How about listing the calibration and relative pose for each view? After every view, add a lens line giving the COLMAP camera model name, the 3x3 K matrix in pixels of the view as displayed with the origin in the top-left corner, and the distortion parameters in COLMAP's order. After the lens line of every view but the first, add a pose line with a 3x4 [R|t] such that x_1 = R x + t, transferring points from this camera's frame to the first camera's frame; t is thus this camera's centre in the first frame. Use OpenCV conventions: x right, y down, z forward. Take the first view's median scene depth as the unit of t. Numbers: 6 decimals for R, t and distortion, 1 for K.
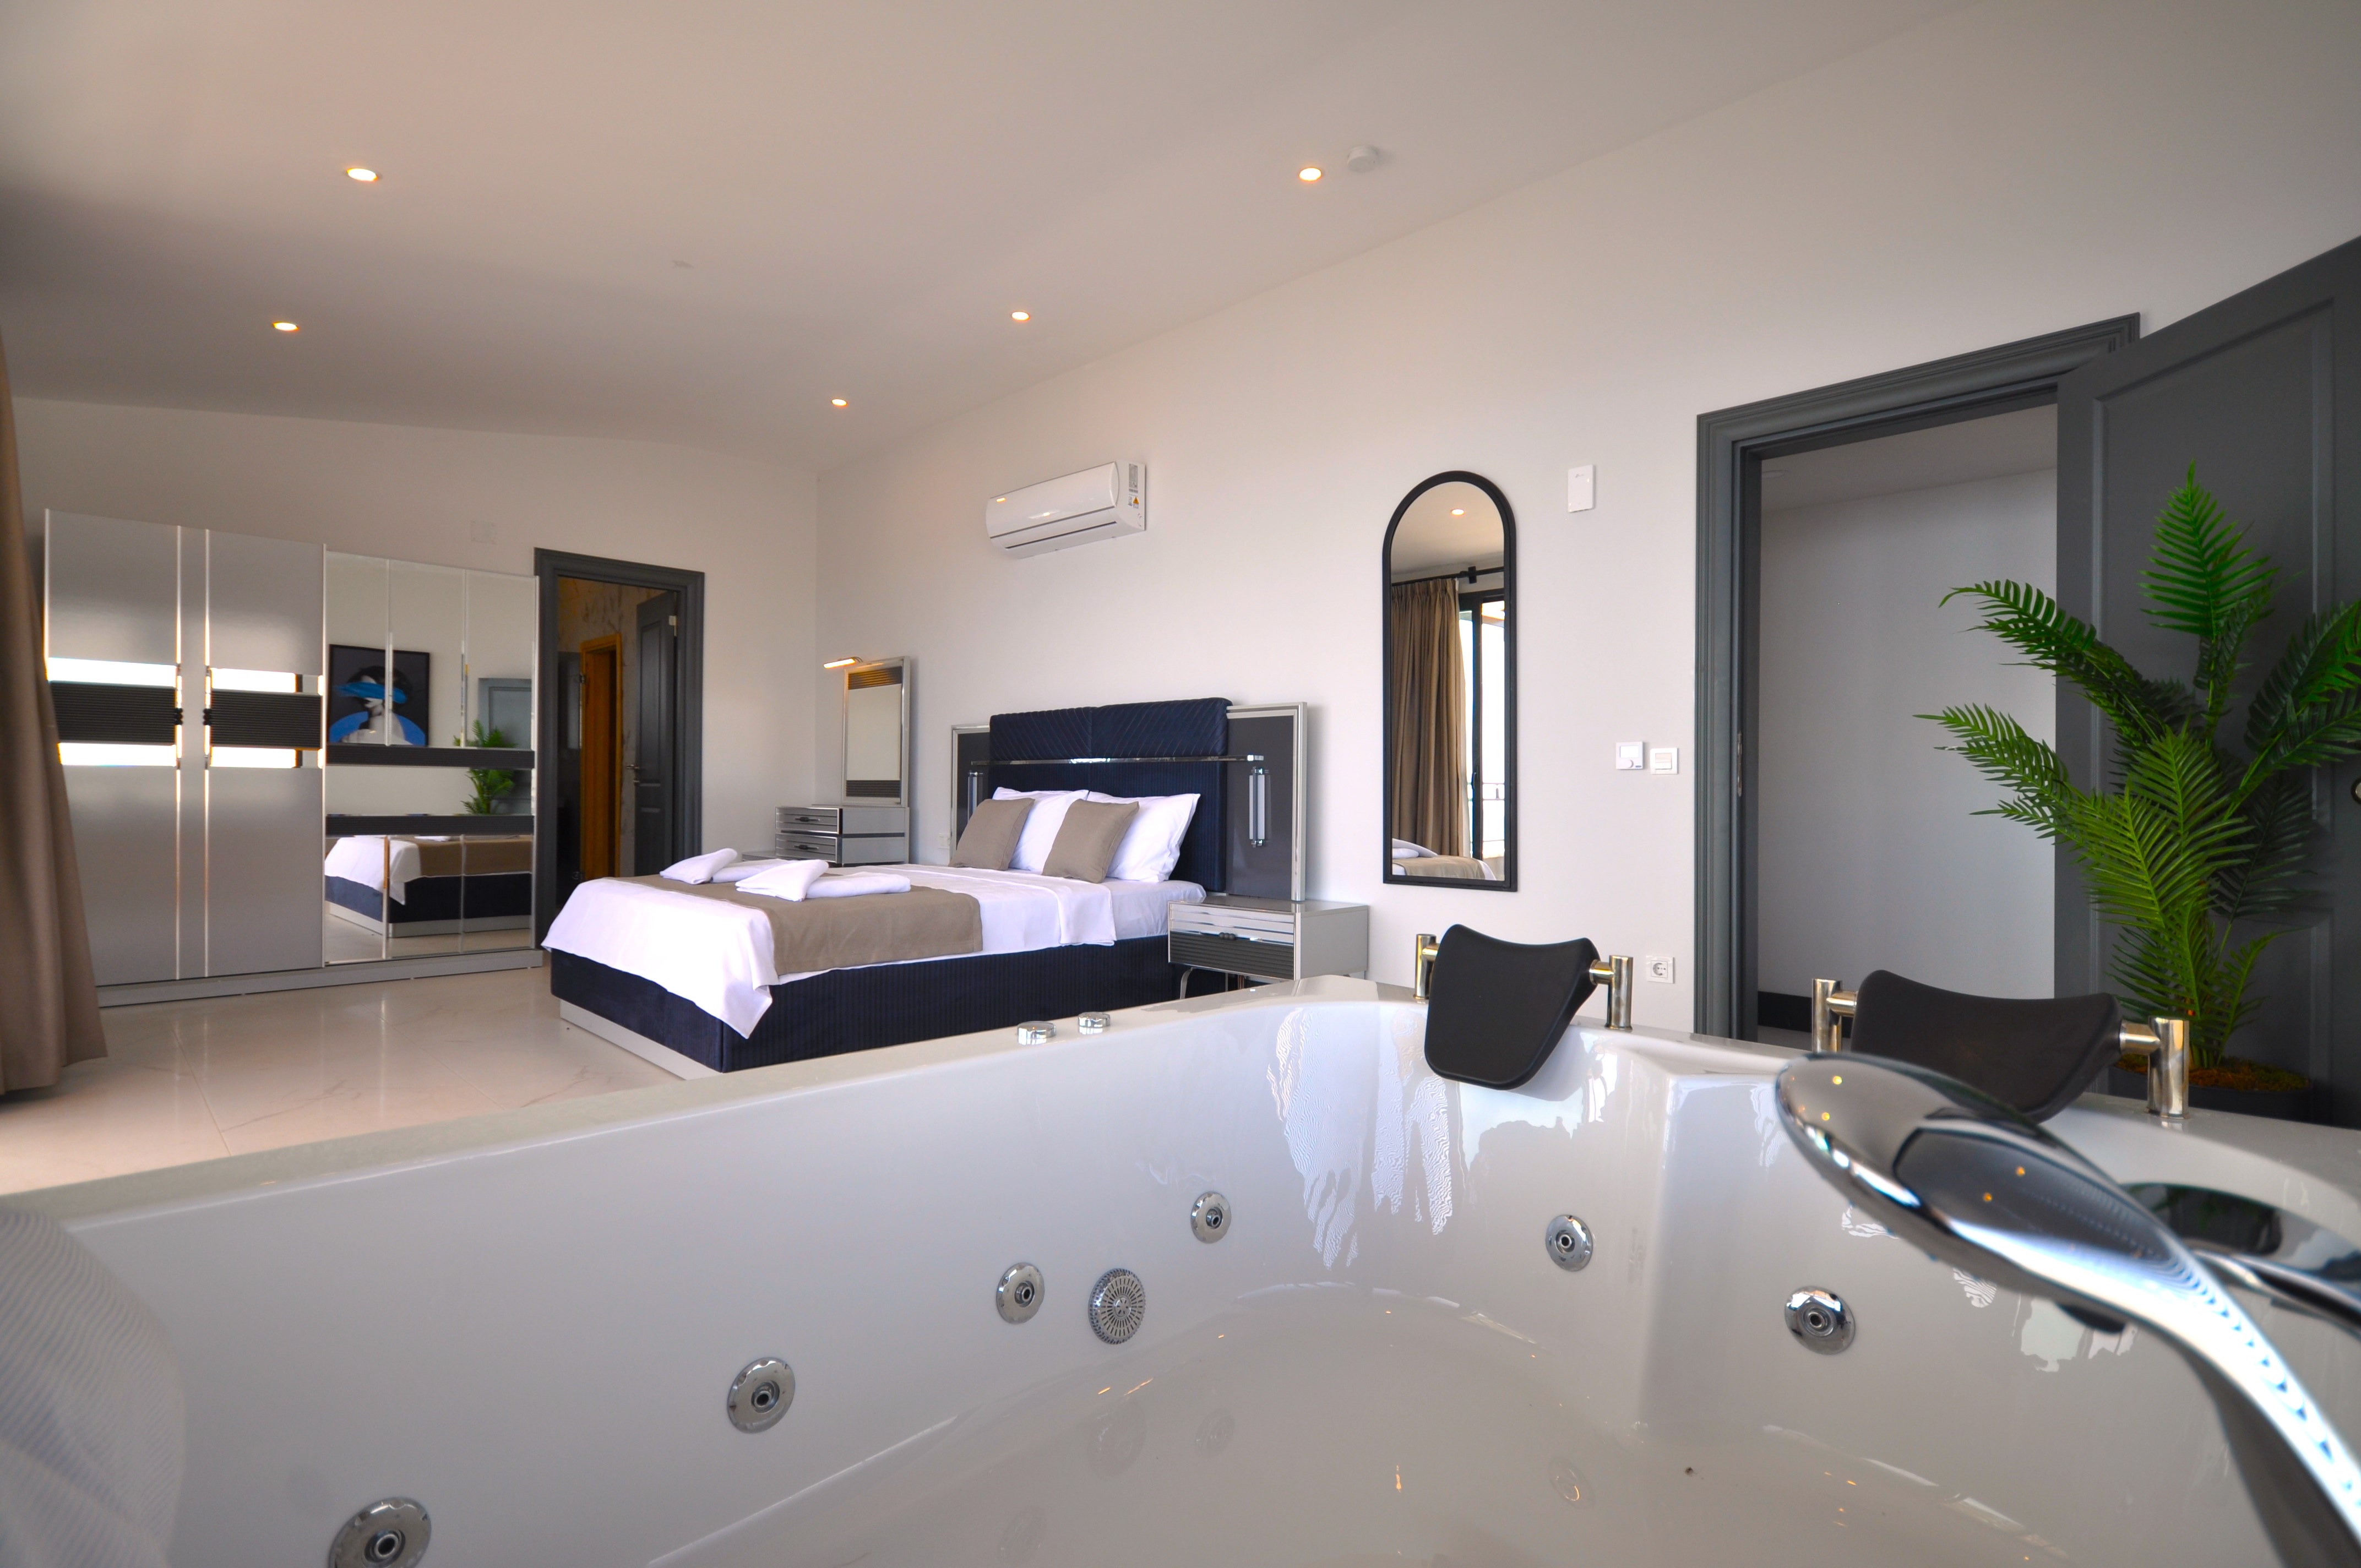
lens RADIAL K [[1151.5, 0, 1181.0], [0, 1151.5, 785.8], [0, 0, 1]] dist [0.016803, -0.001315]
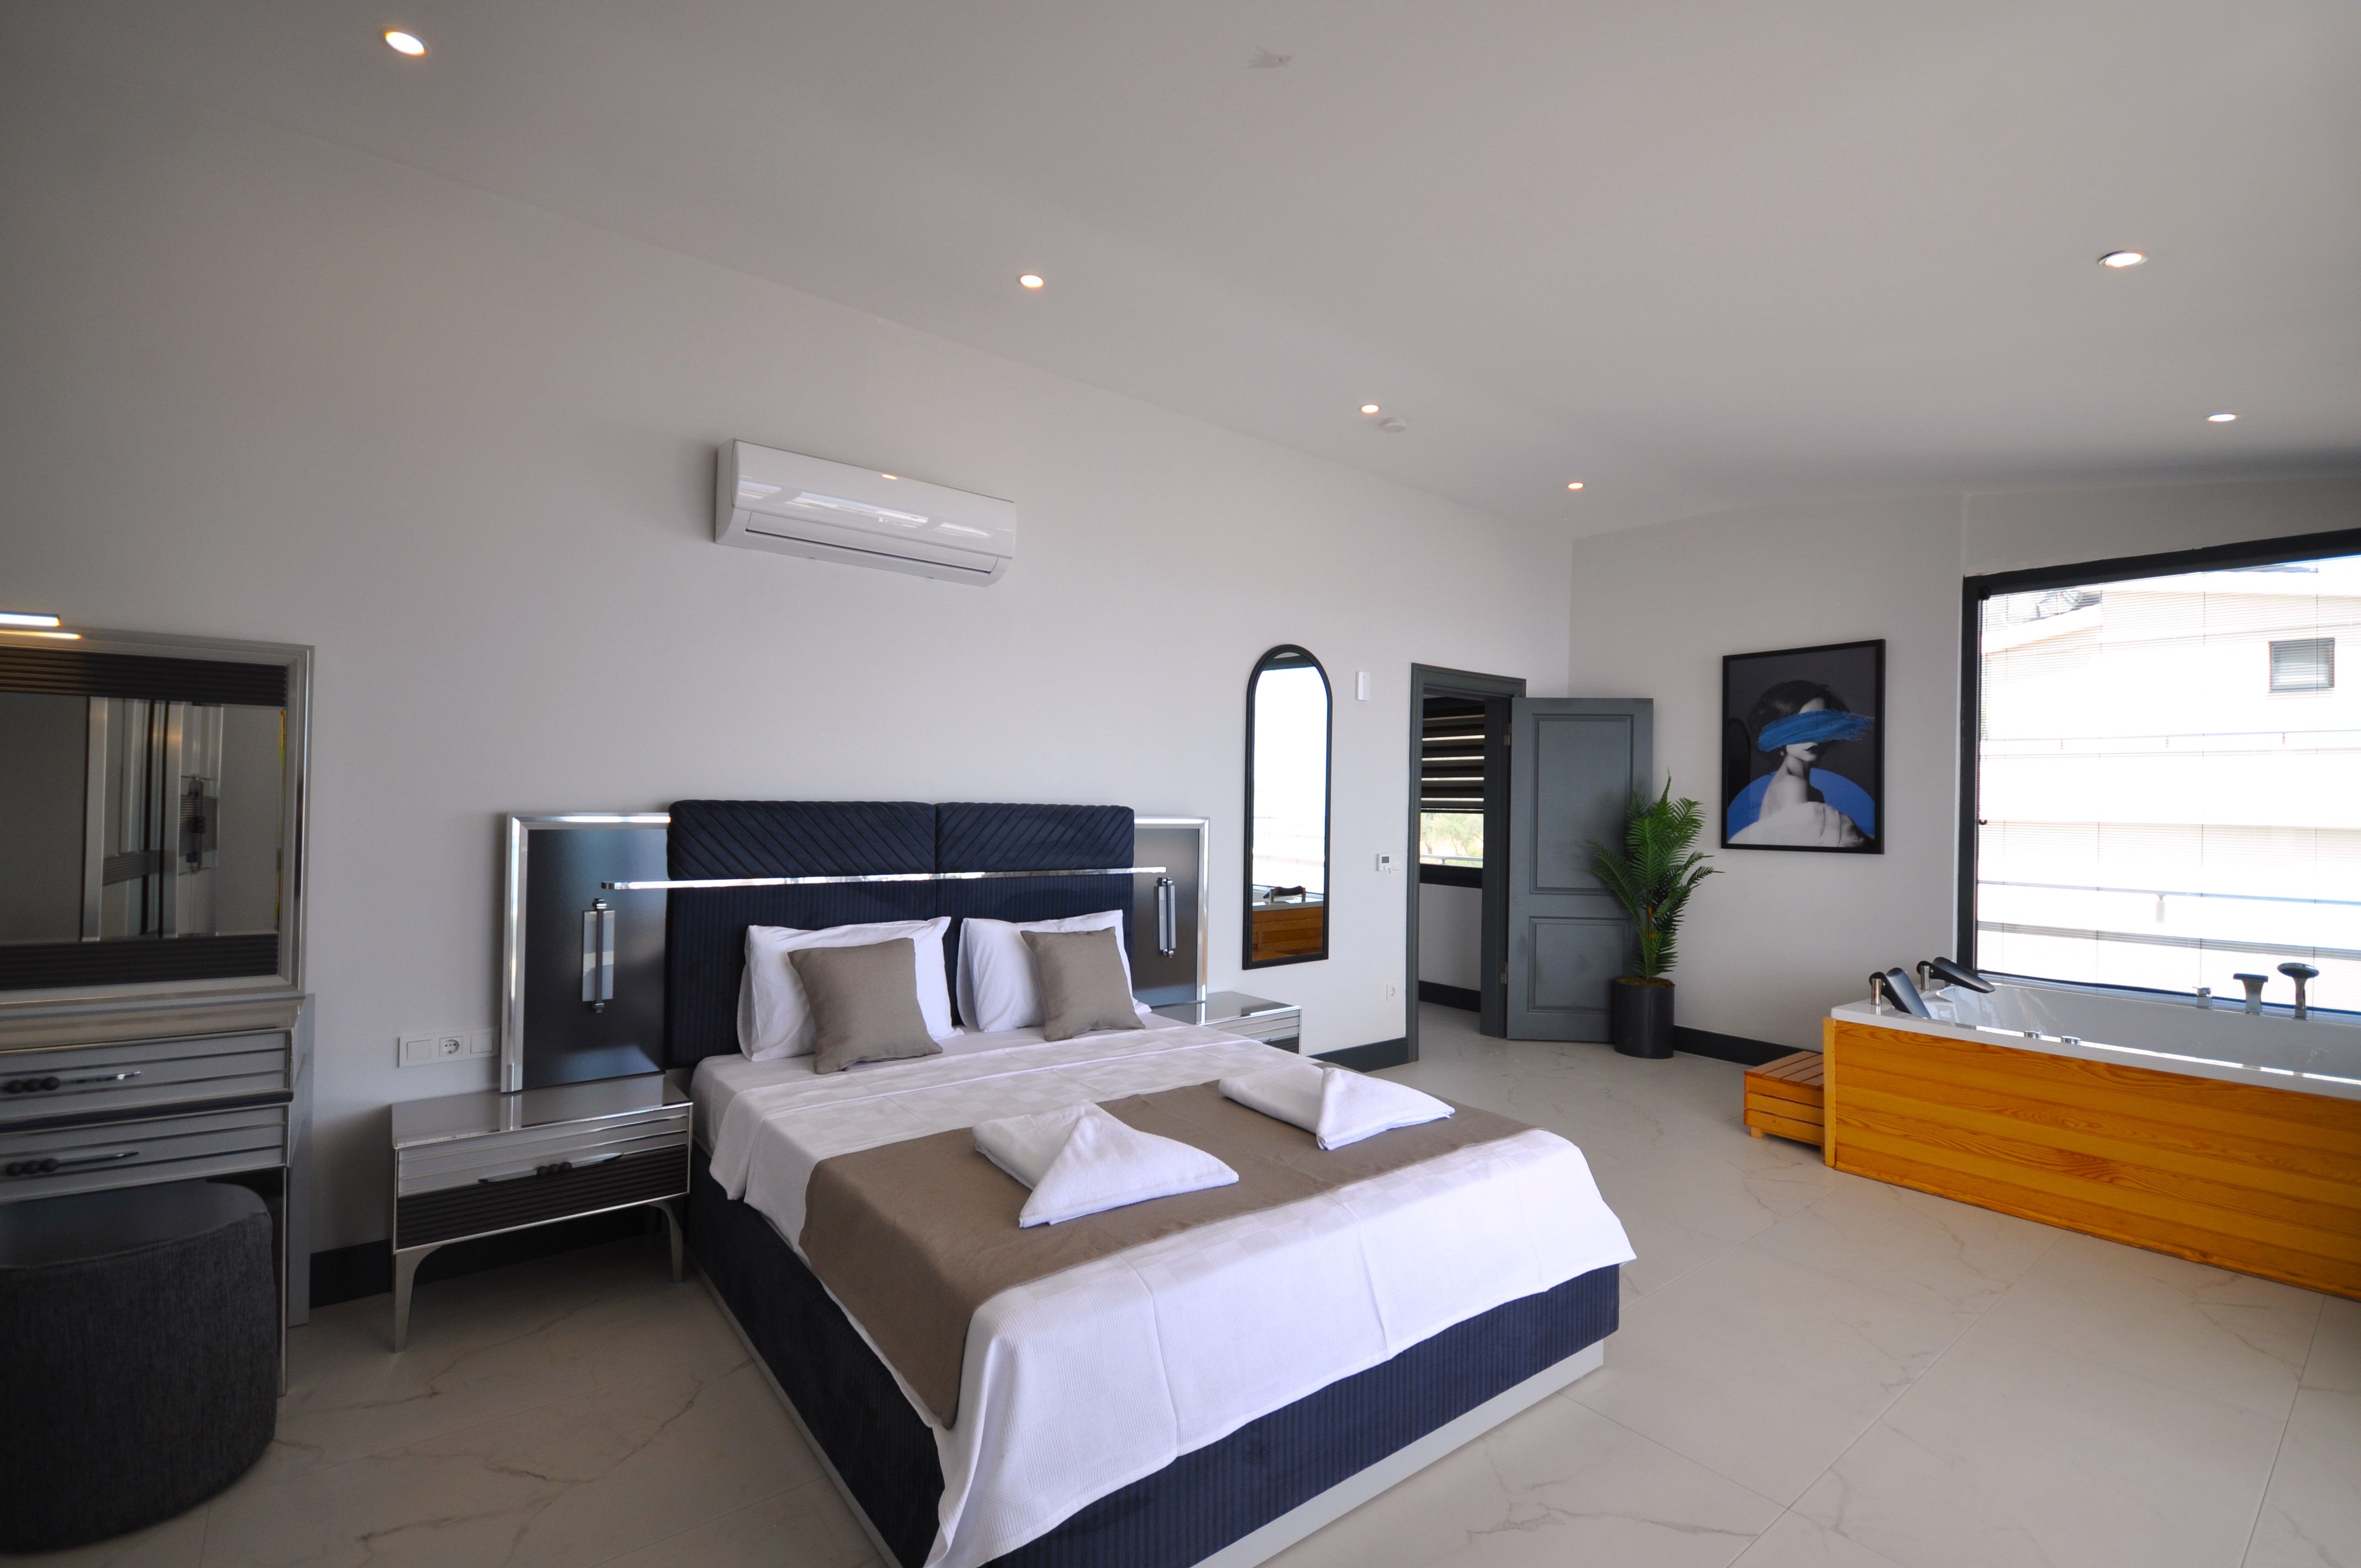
lens RADIAL K [[1036.6, 0, 1169.5], [0, 1036.6, 789.3], [0, 0, 1]] dist [0.001312, -0.003011]
pose [[0.107170, 0.004024, 0.994233, -0.788295], [-0.021509, 0.999767, -0.001728, -0.086792], [-0.994008, -0.021199, 0.107232, 0.842472]]
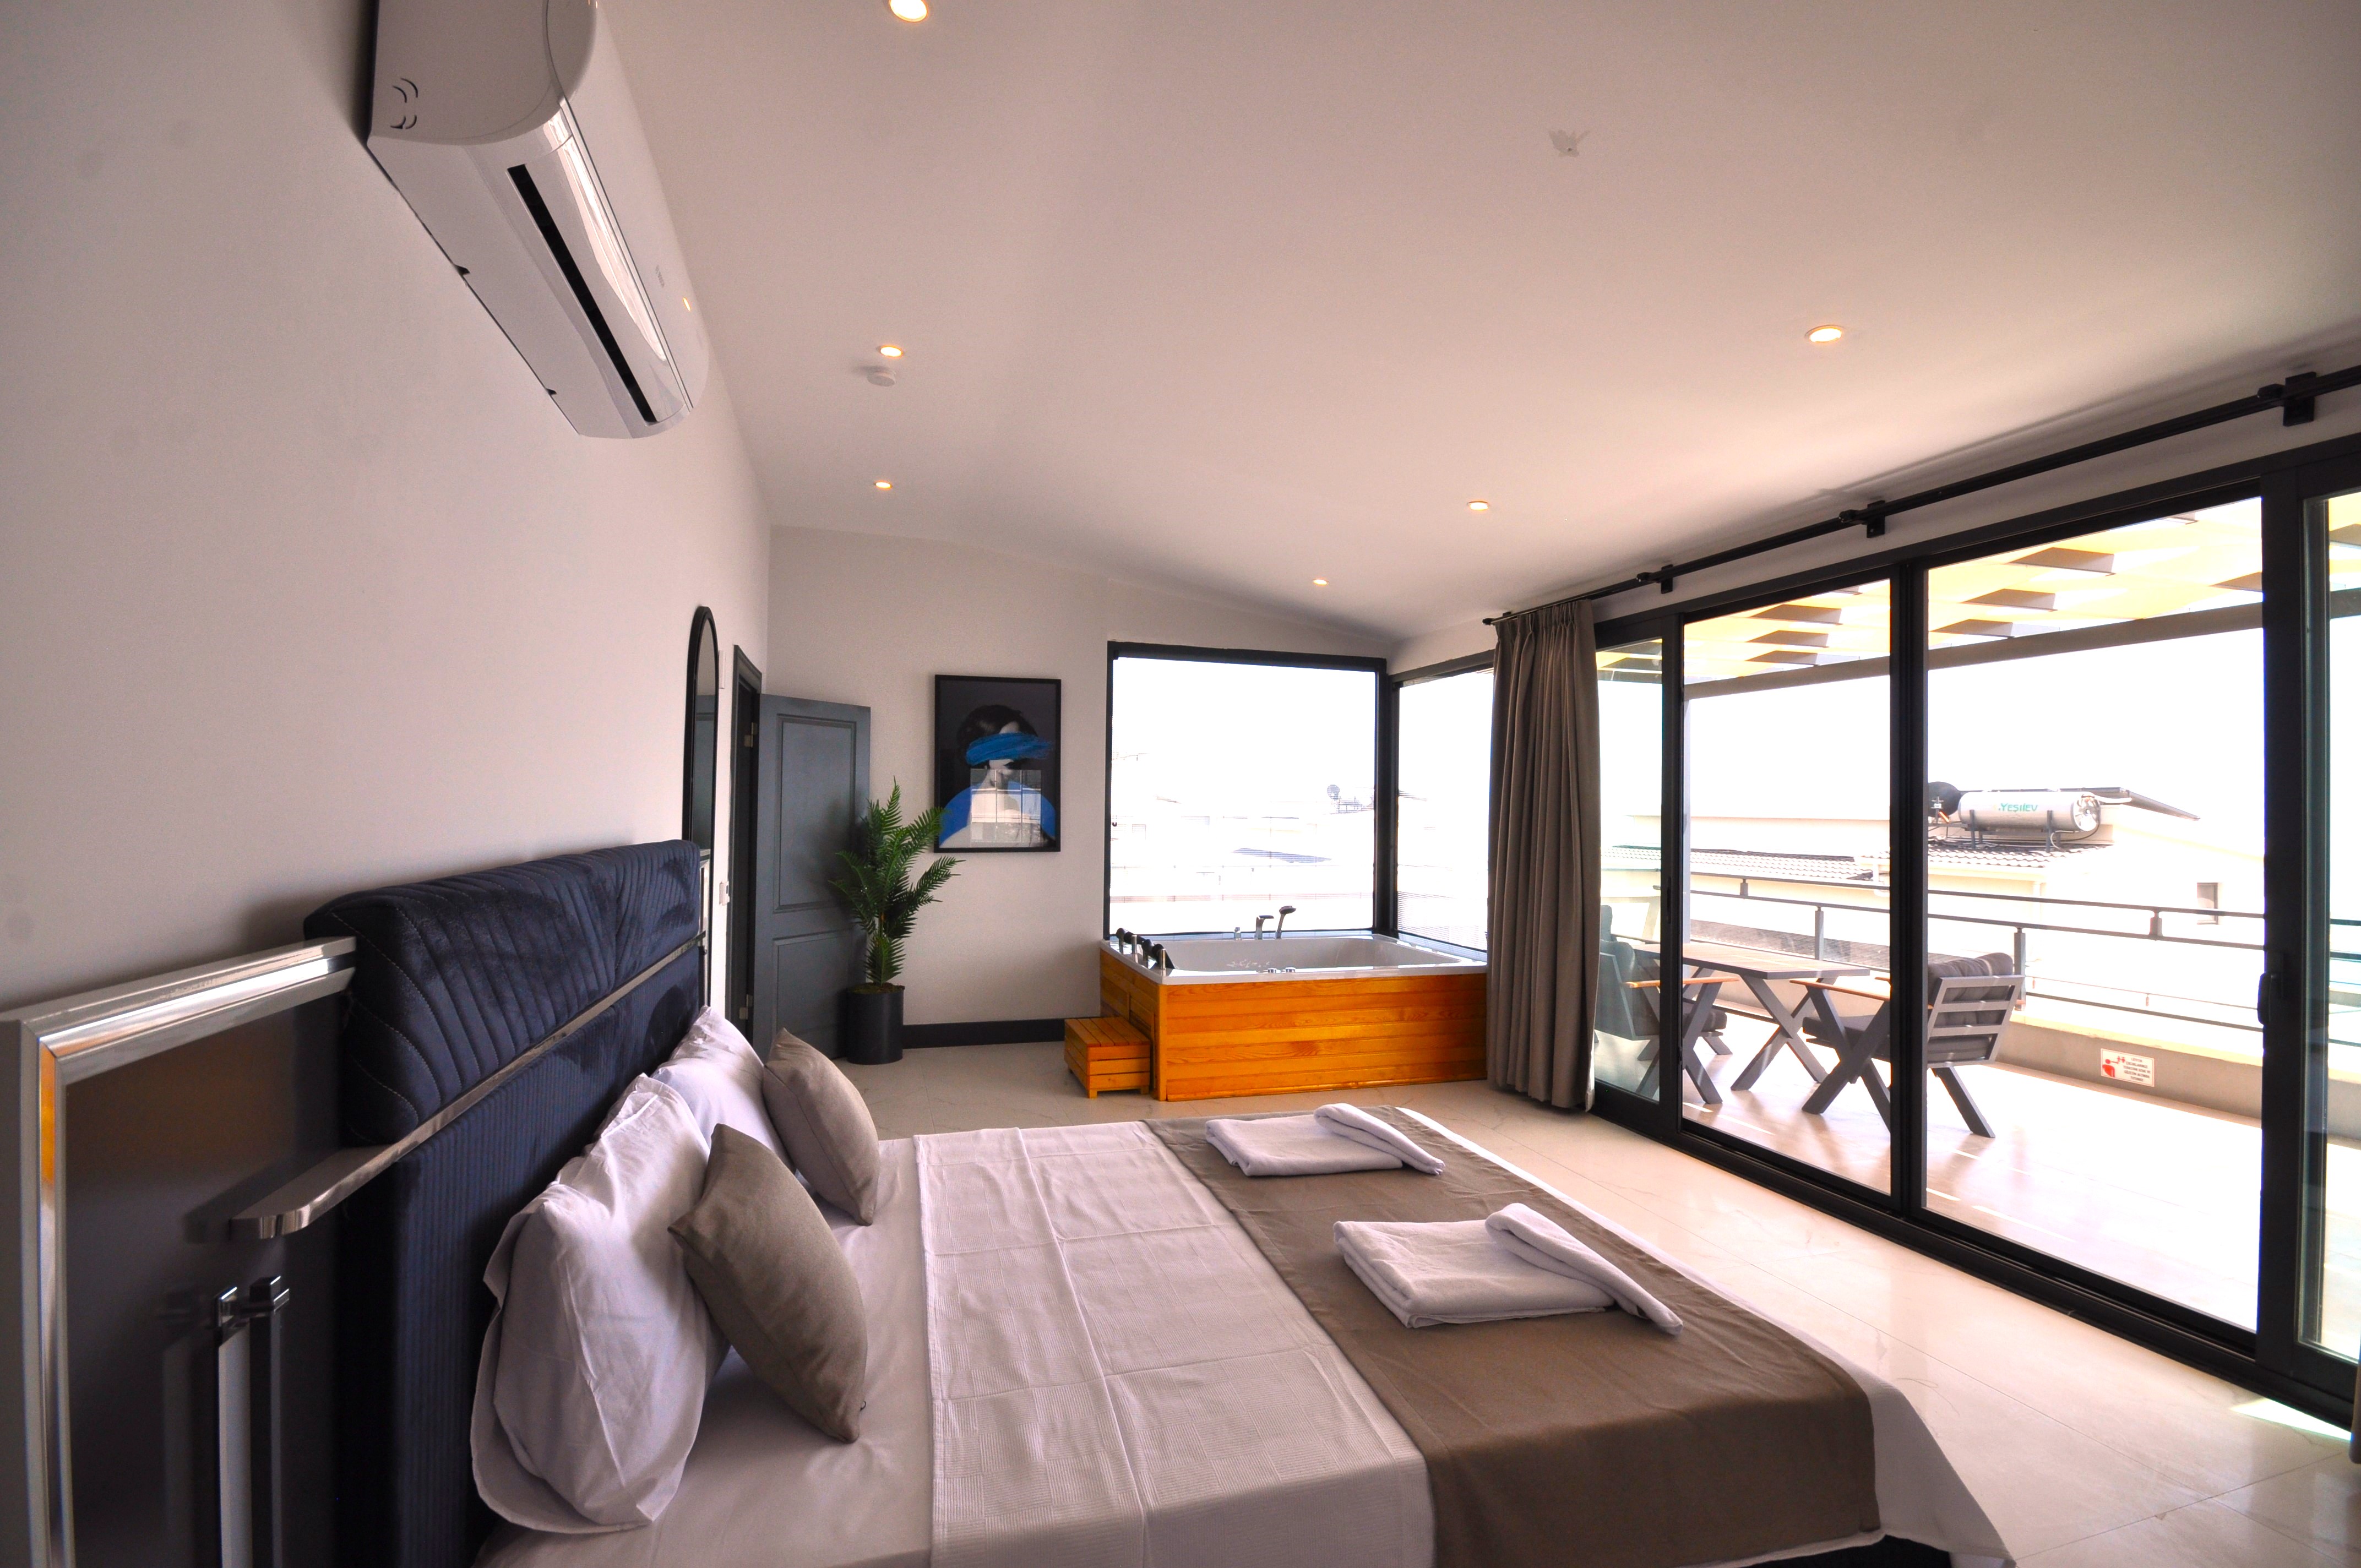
lens RADIAL K [[1036.6, 0, 1184.0], [0, 1036.6, 794.9], [0, 0, 1]] dist [0.001312, -0.003011]
pose [[-0.884367, -0.013055, 0.466610, -0.451347], [-0.022055, 0.999661, -0.013832, -0.094697], [-0.466271, -0.022524, -0.884355, 1.285001]]
